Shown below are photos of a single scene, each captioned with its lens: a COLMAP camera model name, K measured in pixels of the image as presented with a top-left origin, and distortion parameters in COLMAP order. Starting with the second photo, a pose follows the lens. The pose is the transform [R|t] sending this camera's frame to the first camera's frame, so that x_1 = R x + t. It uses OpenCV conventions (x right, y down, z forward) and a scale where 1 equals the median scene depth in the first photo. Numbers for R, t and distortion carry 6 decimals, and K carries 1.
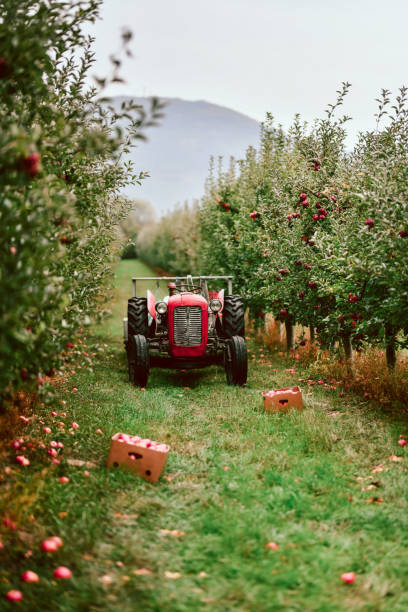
lens RADIAL K [[1398.9, 0, 204.0], [0, 1398.9, 306.0], [0, 0, 1]] dist [-0.079463, -0.069264]
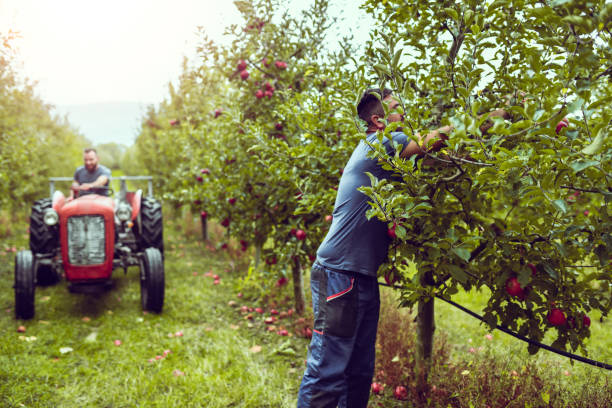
lens RADIAL K [[579.6, 0, 306.0], [0, 579.6, 204.0], [0, 0, 1]] dist [-0.062941, 0.075546]
pose [[0.966783, -0.008774, 0.255448, 0.024422], [0.002418, 0.999680, 0.025184, -0.013432], [-0.255587, -0.023730, 0.966495, 0.639628]]
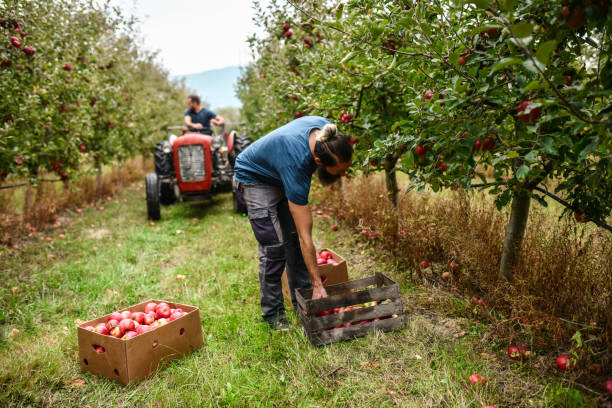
lens RADIAL K [[579.6, 0, 306.0], [0, 579.6, 204.0], [0, 0, 1]] dist [-0.062941, 0.075546]
pose [[0.996814, -0.059536, 0.053087, 0.050303], [0.054411, 0.994155, 0.093246, 0.008530], [-0.058329, -0.090060, 0.994227, 0.525464]]
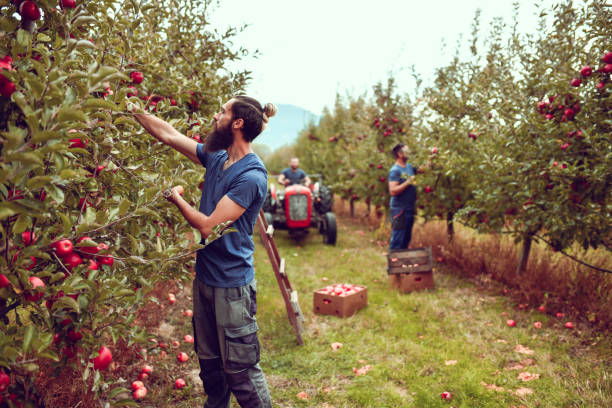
lens RADIAL K [[579.6, 0, 306.0], [0, 579.6, 204.0], [0, 0, 1]] dist [-0.062941, 0.075546]
pose [[0.999603, -0.014853, 0.023948, -0.017951], [0.014202, 0.999531, 0.027146, -0.006397], [-0.024340, -0.026795, 0.999345, 0.349742]]
